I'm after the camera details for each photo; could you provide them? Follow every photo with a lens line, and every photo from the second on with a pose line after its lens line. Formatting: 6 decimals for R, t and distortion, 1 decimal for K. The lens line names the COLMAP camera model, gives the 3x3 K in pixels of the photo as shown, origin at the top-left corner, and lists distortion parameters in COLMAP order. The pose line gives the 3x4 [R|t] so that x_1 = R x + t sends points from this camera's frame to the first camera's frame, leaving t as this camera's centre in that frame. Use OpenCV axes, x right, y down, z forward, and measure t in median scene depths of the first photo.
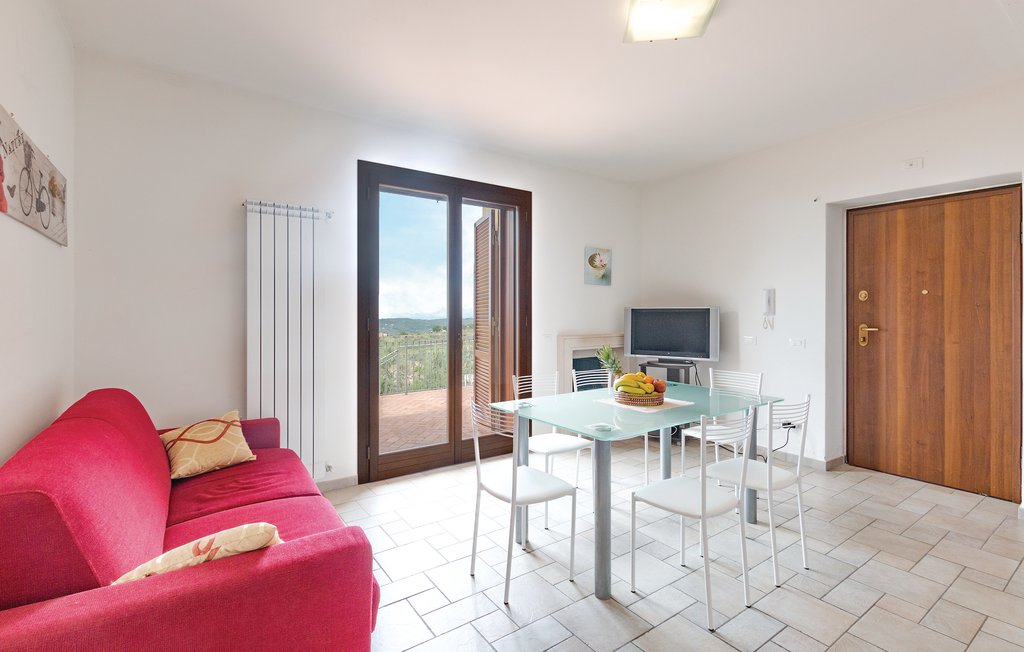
lens RADIAL K [[472.1, 0, 510.3], [0, 472.1, 313.9], [0, 0, 1]] dist [-0.002571, 0.014842]
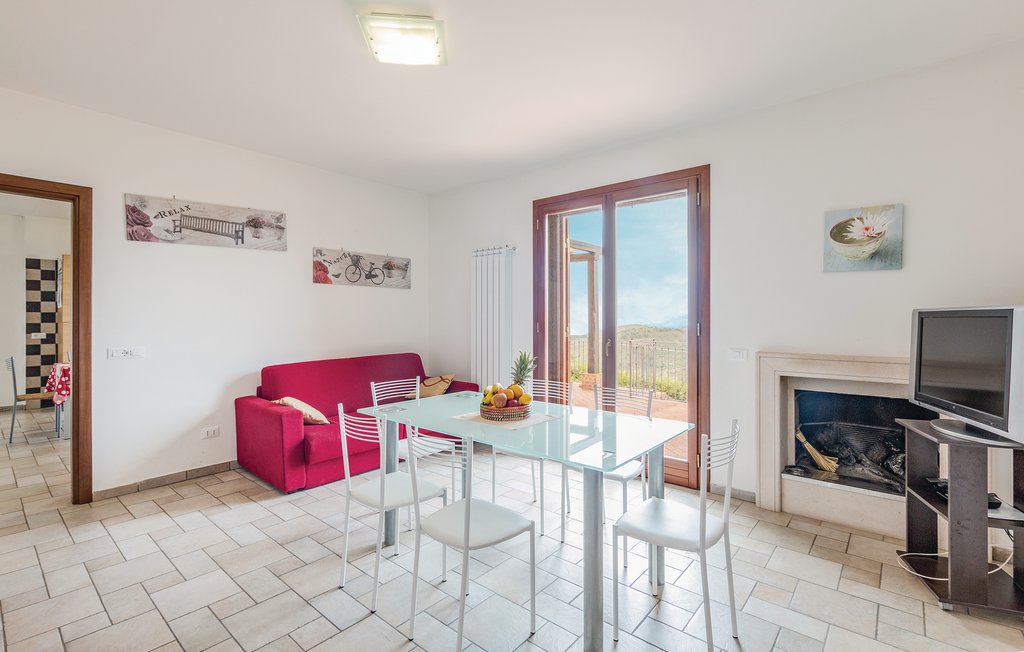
lens RADIAL K [[472.1, 0, 510.3], [0, 472.1, 313.9], [0, 0, 1]] dist [-0.002571, 0.014842]
pose [[0.232755, -0.002666, -0.972532, 0.665648], [-0.001793, 0.999993, -0.003170, -0.006656], [0.972534, 0.002481, 0.232748, 0.455255]]
